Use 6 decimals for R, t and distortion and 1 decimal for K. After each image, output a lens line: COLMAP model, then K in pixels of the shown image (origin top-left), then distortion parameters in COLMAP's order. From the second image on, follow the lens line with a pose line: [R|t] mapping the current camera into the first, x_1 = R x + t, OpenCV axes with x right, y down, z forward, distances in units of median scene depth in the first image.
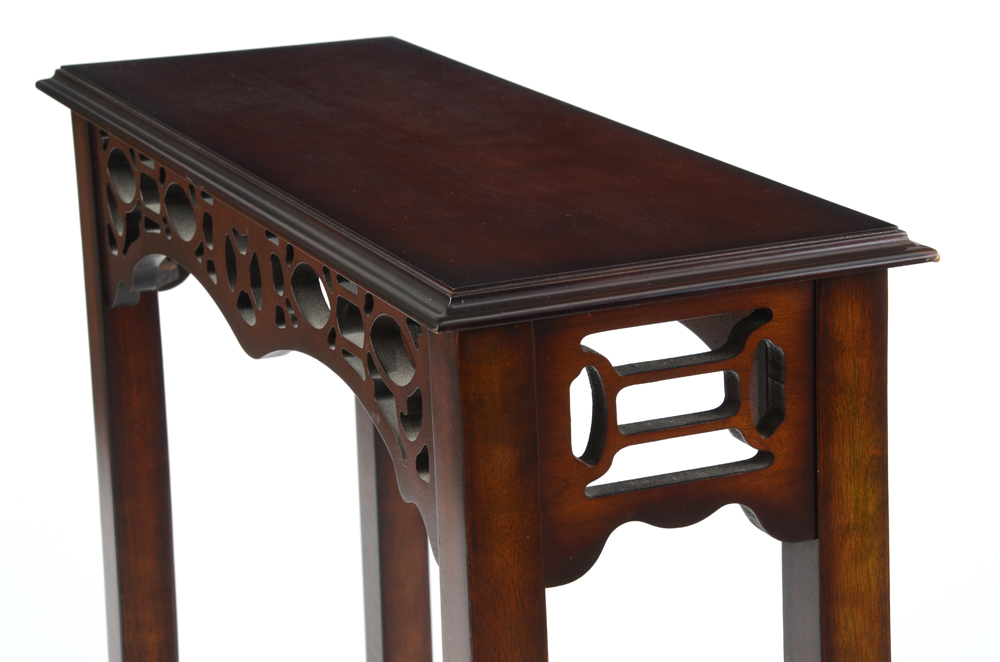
lens RADIAL K [[2838.9, 0, 500.0], [0, 2838.9, 331.0], [0, 0, 1]] dist [0.732699, 0.388510]
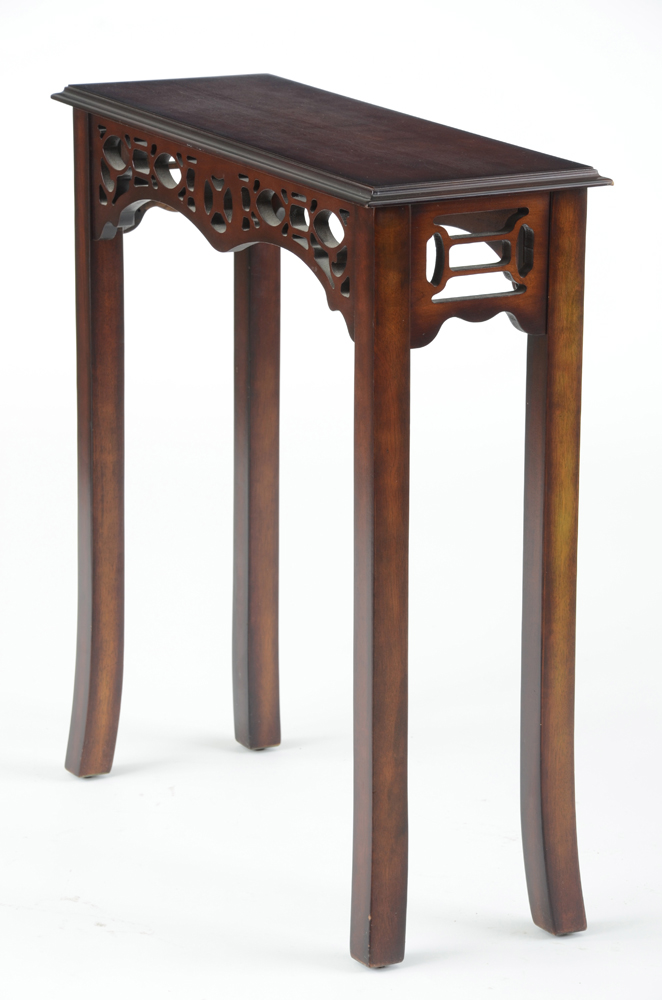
lens RADIAL K [[4205.2, 0, 331.0], [0, 4205.2, 500.0], [0, 0, 1]] dist [1.645737, 0.545908]
pose [[0.996396, 0.019724, 0.082497, -0.264848], [-0.017678, 0.999519, -0.025463, 0.258680], [-0.082960, 0.023913, 0.996266, -1.805617]]
